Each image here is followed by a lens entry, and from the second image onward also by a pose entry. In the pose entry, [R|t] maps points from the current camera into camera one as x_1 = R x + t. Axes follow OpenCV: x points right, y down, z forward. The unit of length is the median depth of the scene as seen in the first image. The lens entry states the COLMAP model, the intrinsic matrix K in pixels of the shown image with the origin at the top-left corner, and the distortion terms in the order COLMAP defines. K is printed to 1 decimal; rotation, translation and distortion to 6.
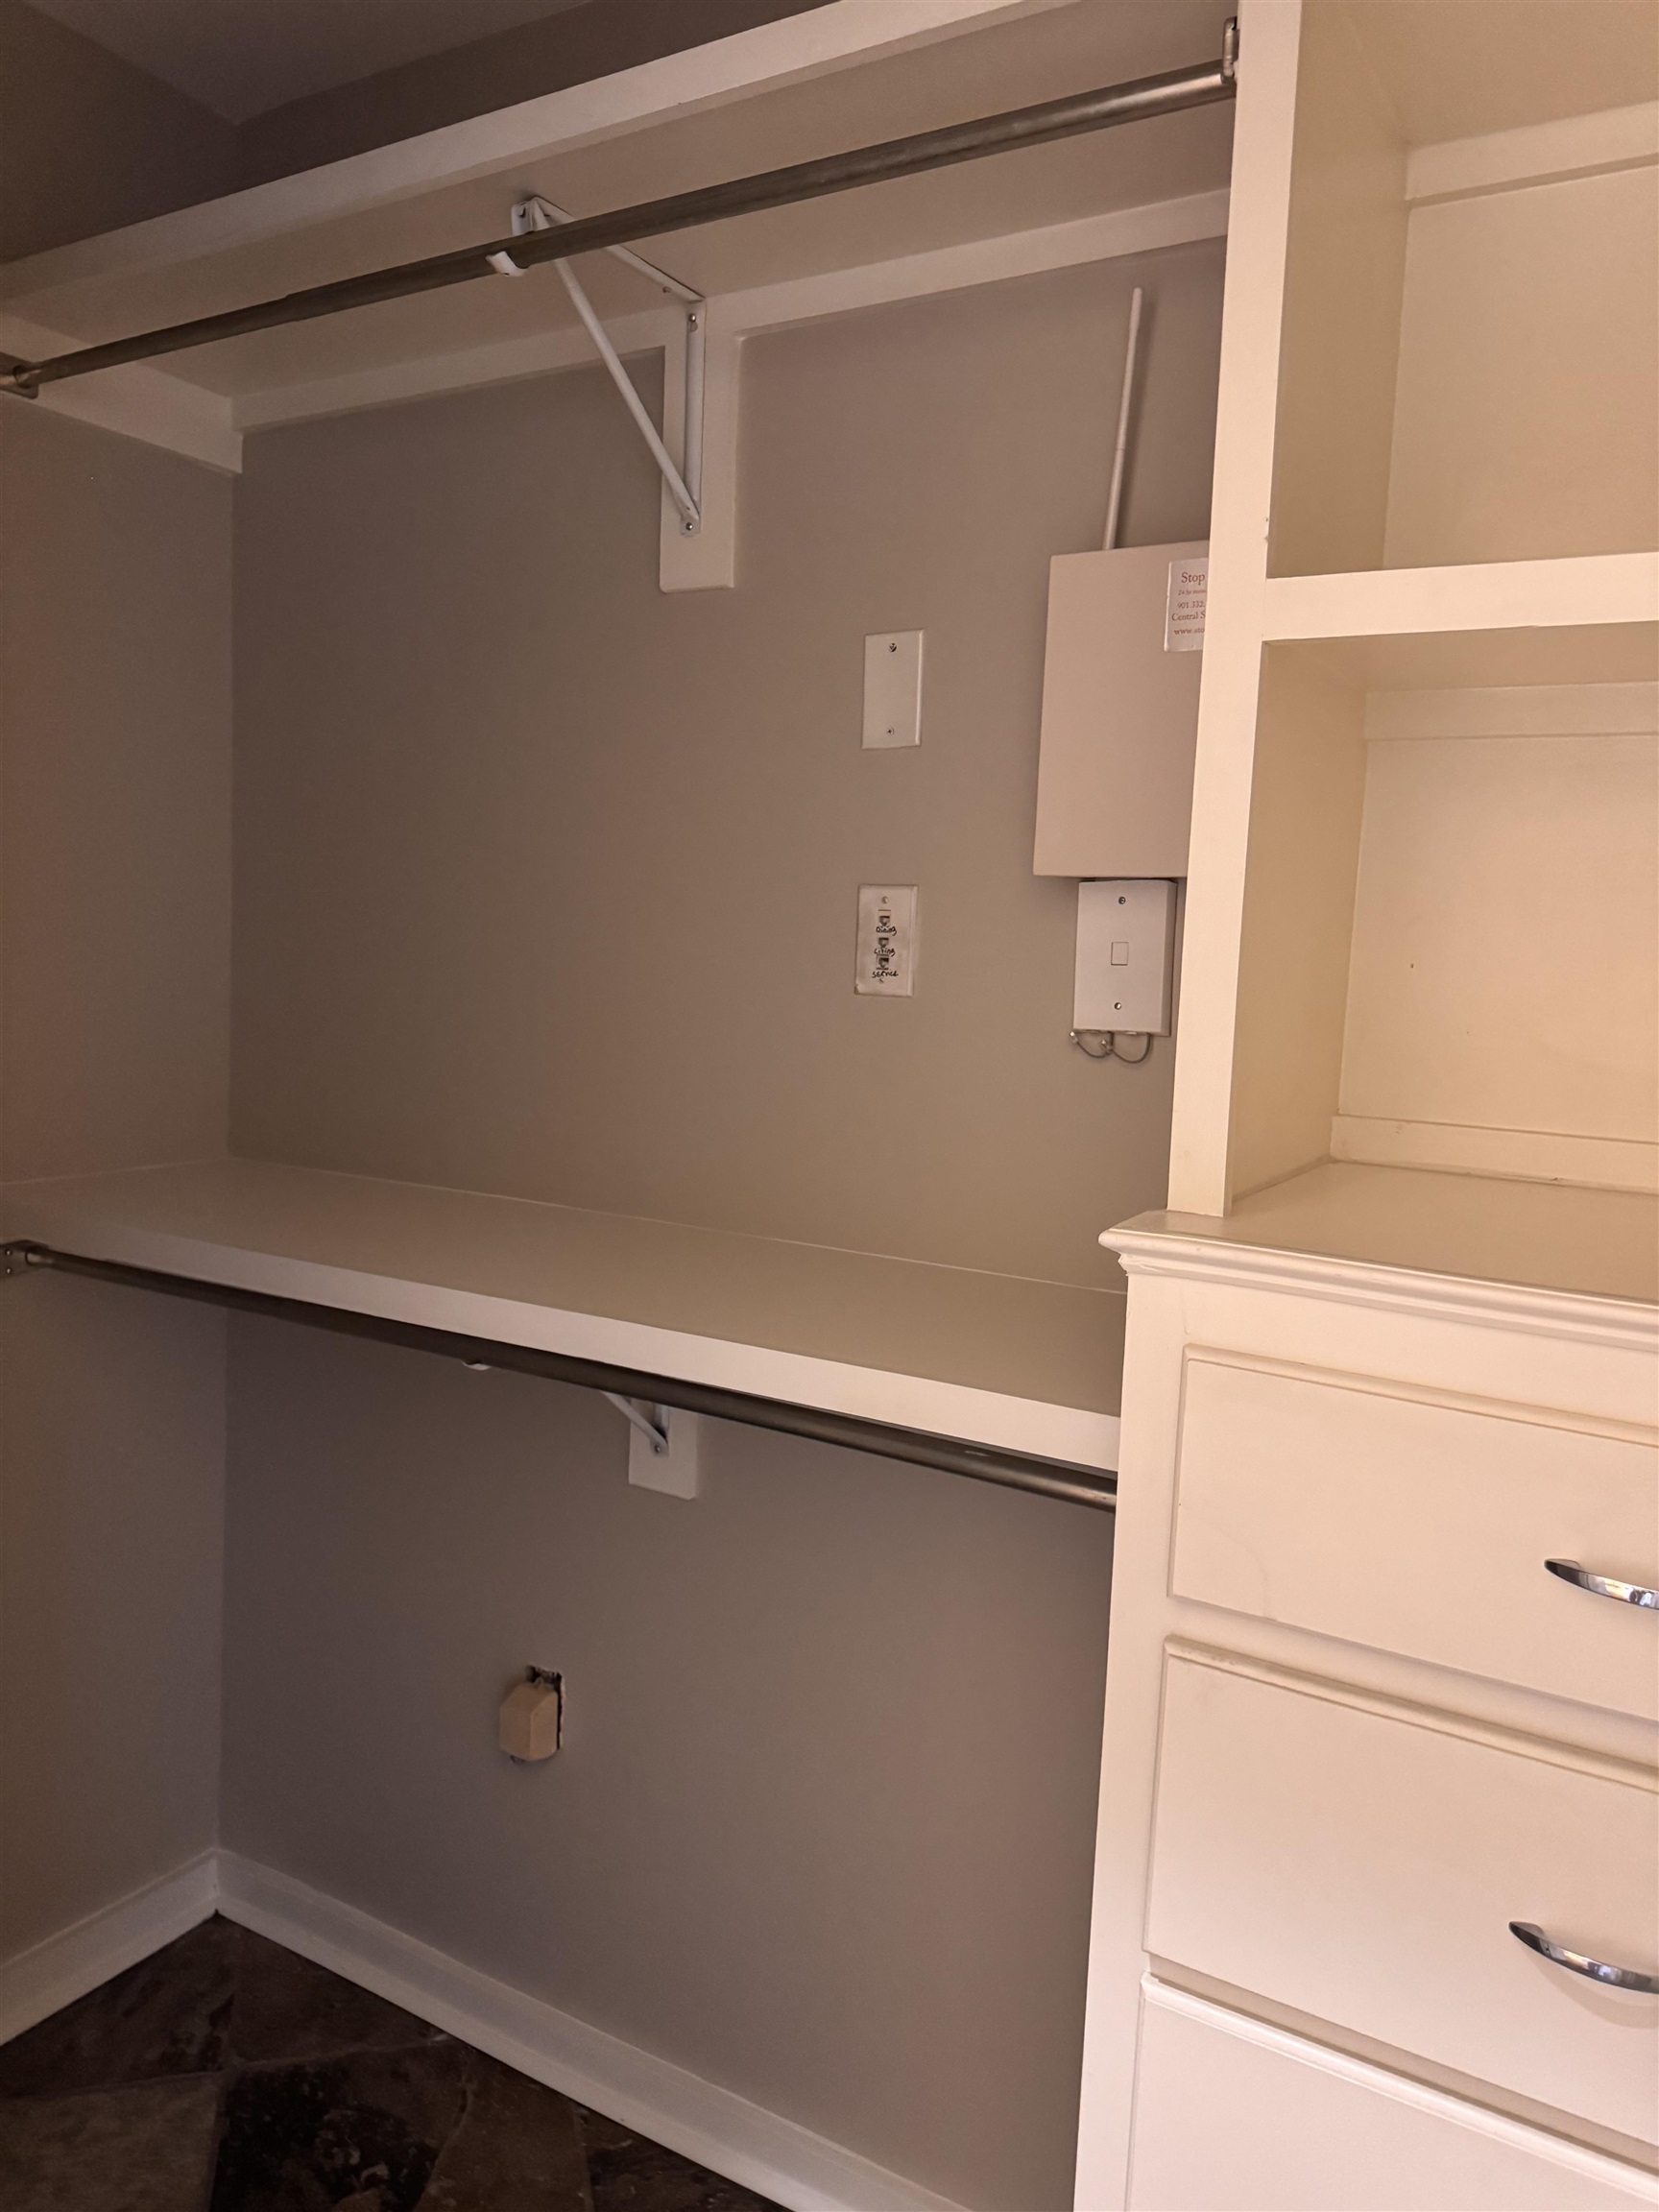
lens RADIAL K [[1581.2, 0, 822.4], [0, 1581.2, 1101.3], [0, 0, 1]] dist [0.022489, -0.022979]
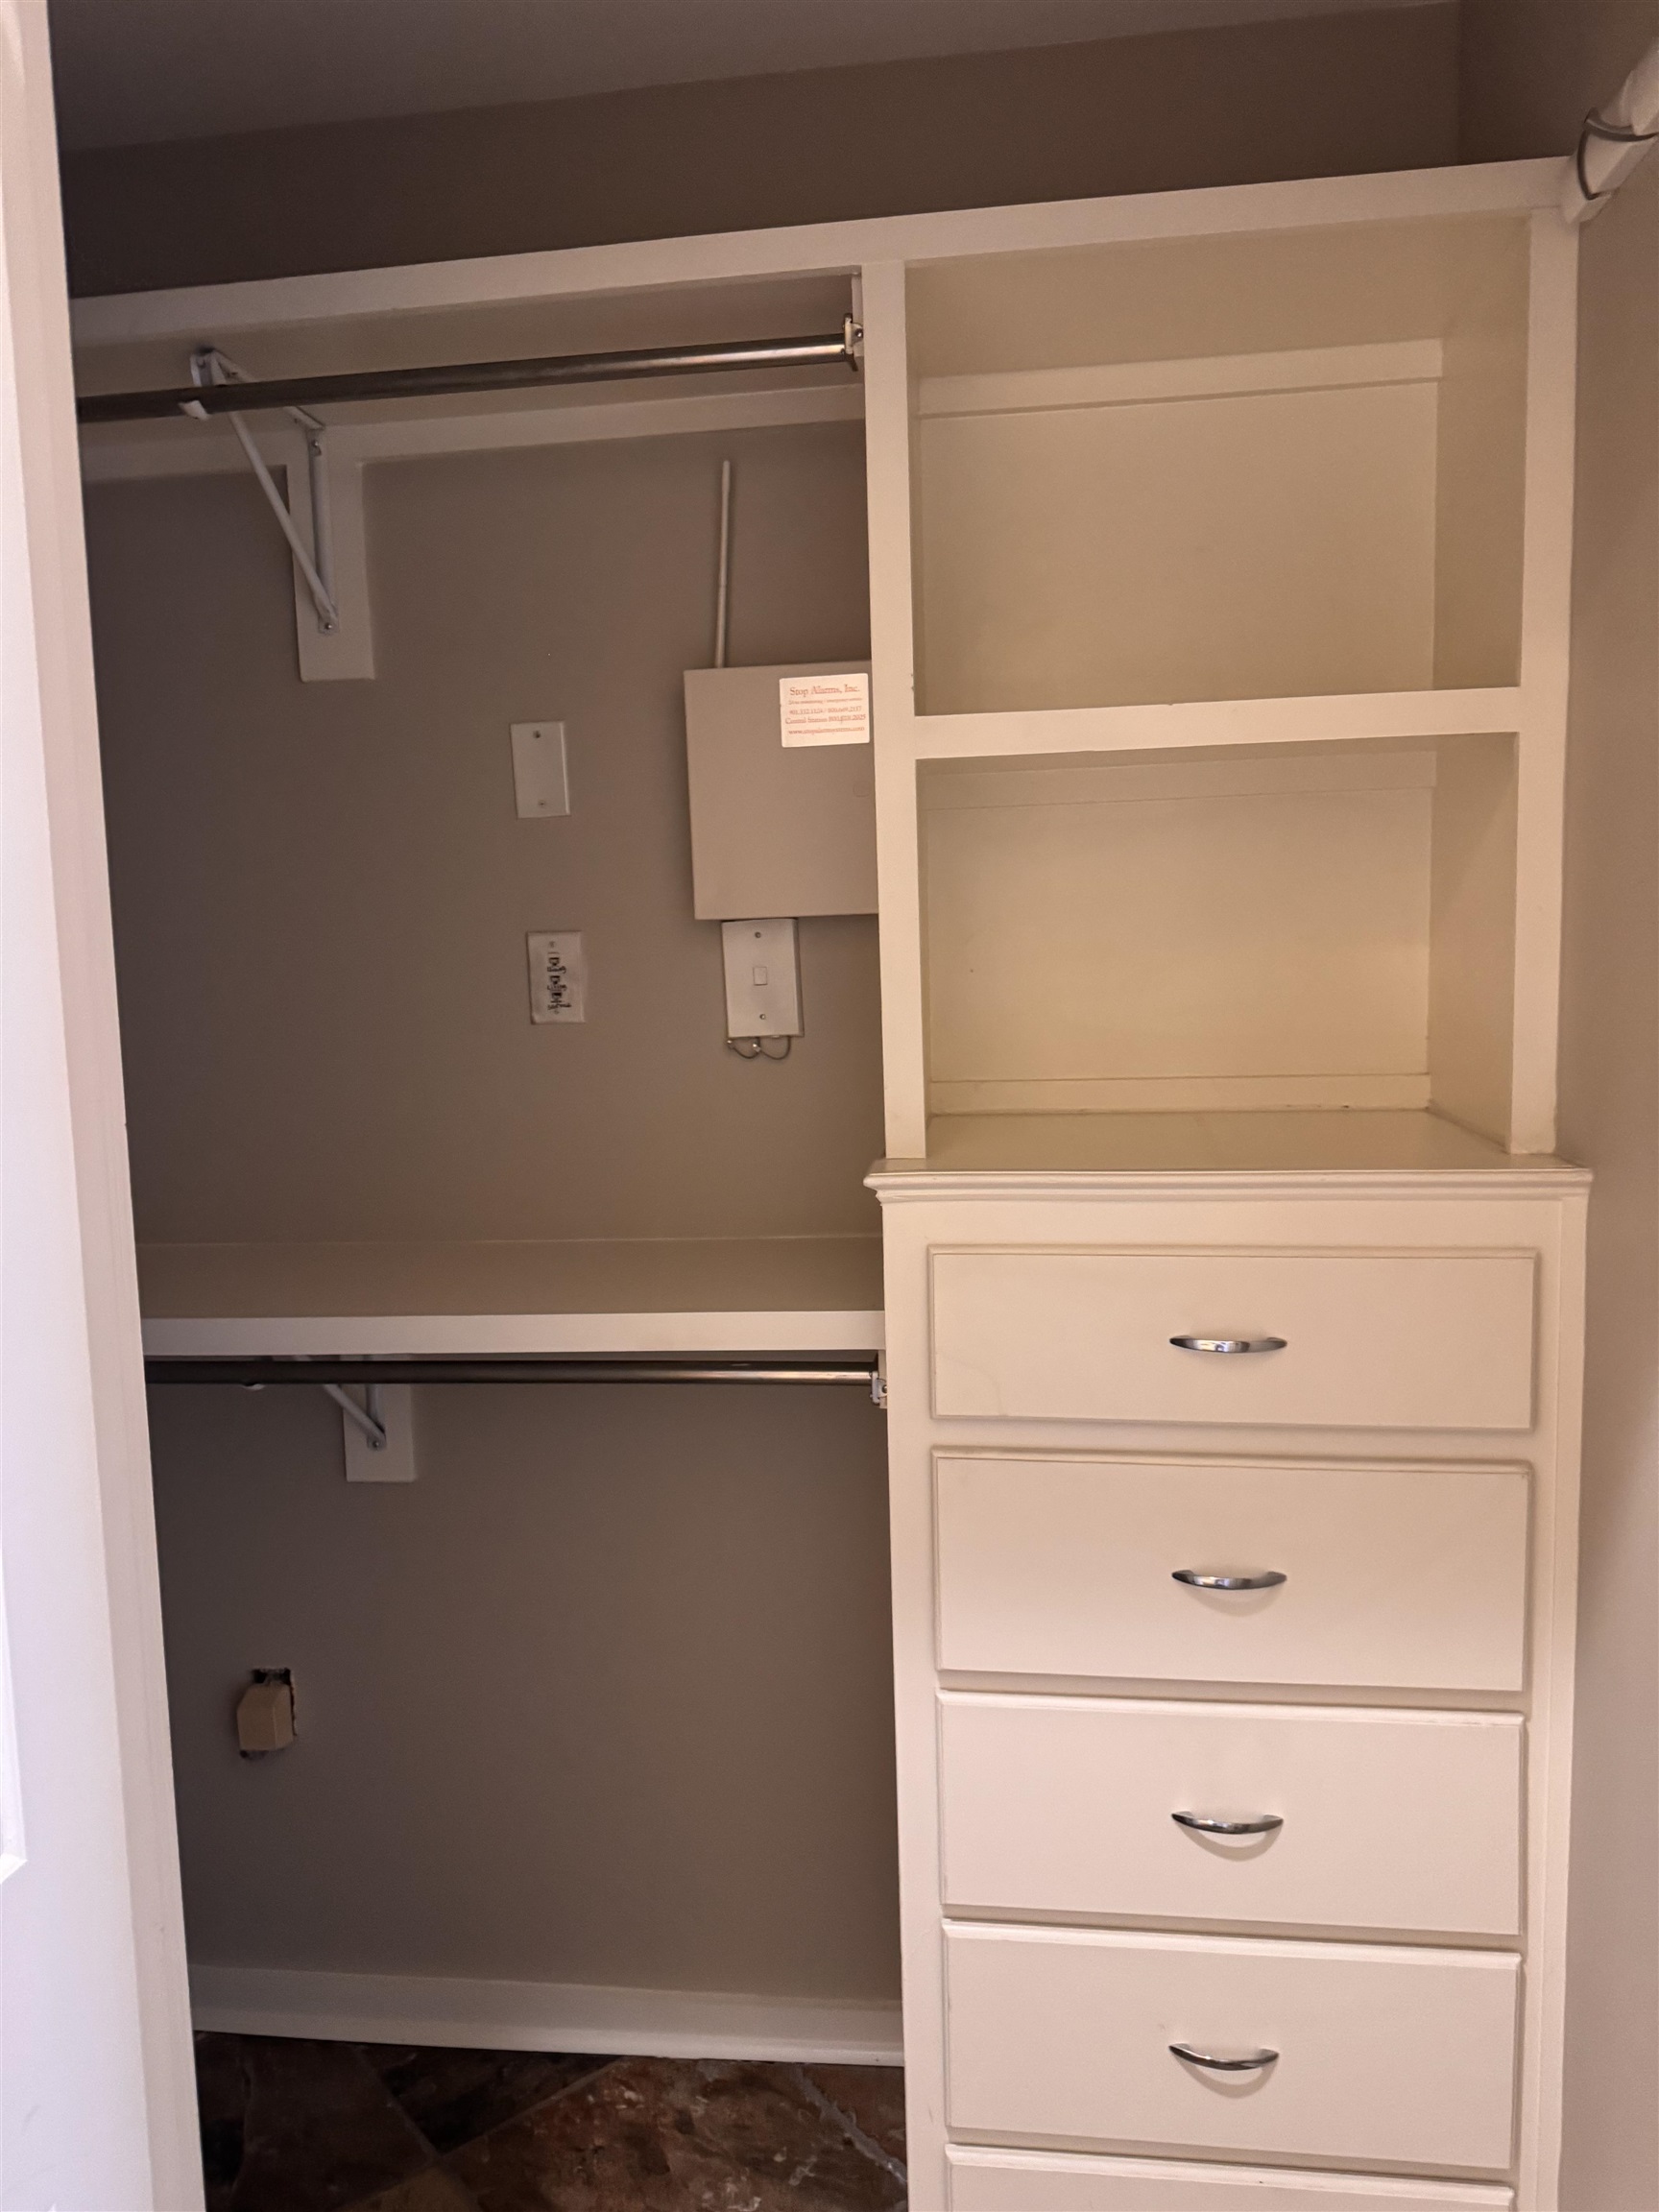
lens RADIAL K [[1581.2, 0, 834.8], [0, 1581.2, 1108.7], [0, 0, 1]] dist [0.022489, -0.022979]
pose [[0.910922, -0.107519, 0.398322, -0.260333], [0.106145, 0.994022, 0.025575, -0.011234], [-0.398690, 0.018983, 0.916889, -0.189763]]
